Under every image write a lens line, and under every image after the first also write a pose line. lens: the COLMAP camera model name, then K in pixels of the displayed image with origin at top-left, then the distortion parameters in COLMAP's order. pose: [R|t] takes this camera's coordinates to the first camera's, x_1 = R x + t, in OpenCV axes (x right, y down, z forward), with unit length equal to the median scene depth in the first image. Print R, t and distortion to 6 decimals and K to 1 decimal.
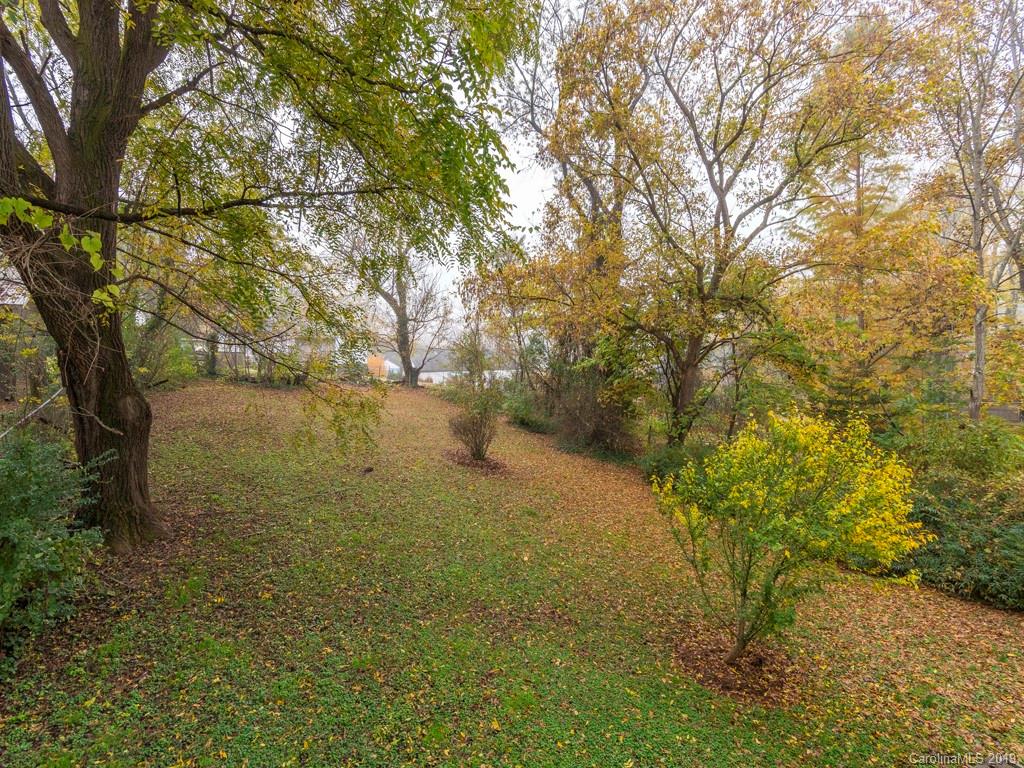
lens RADIAL K [[505.9, 0, 510.9], [0, 505.9, 381.6], [0, 0, 1]] dist [0.018207, 0.000159]
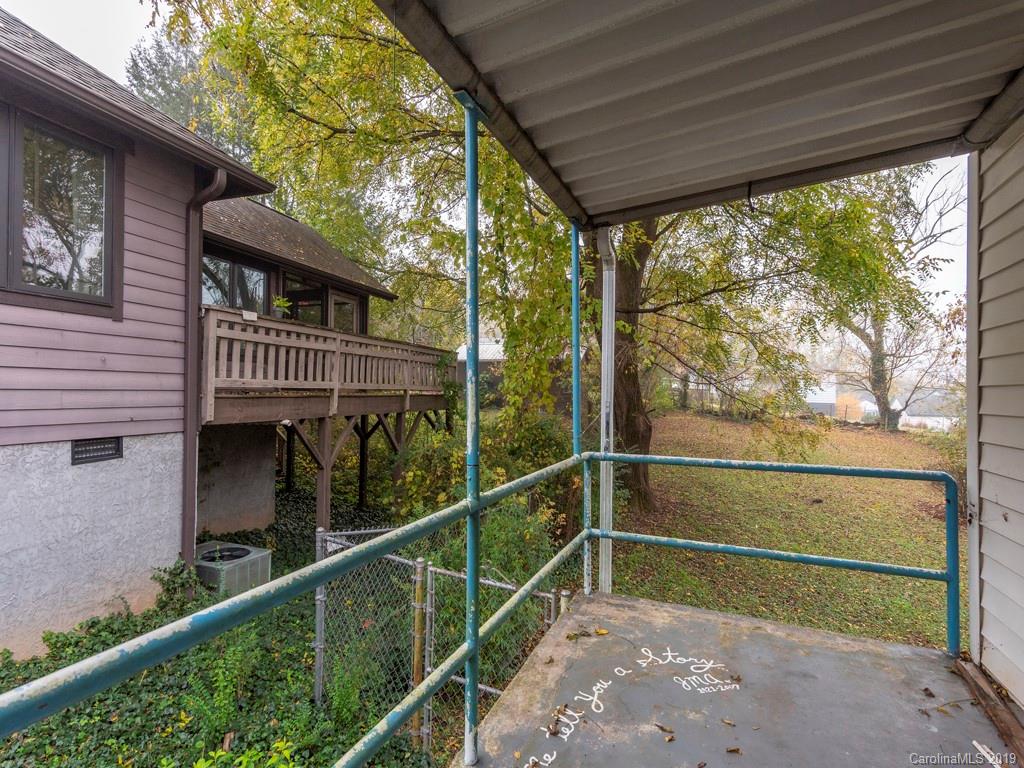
lens RADIAL K [[505.9, 0, 511.1], [0, 505.9, 385.1], [0, 0, 1]] dist [0.018207, 0.000159]
pose [[0.657694, 0.005958, -0.753262, 0.058416], [-0.056293, 0.997561, -0.041261, 0.006906], [0.751179, 0.069540, 0.656425, -0.116931]]
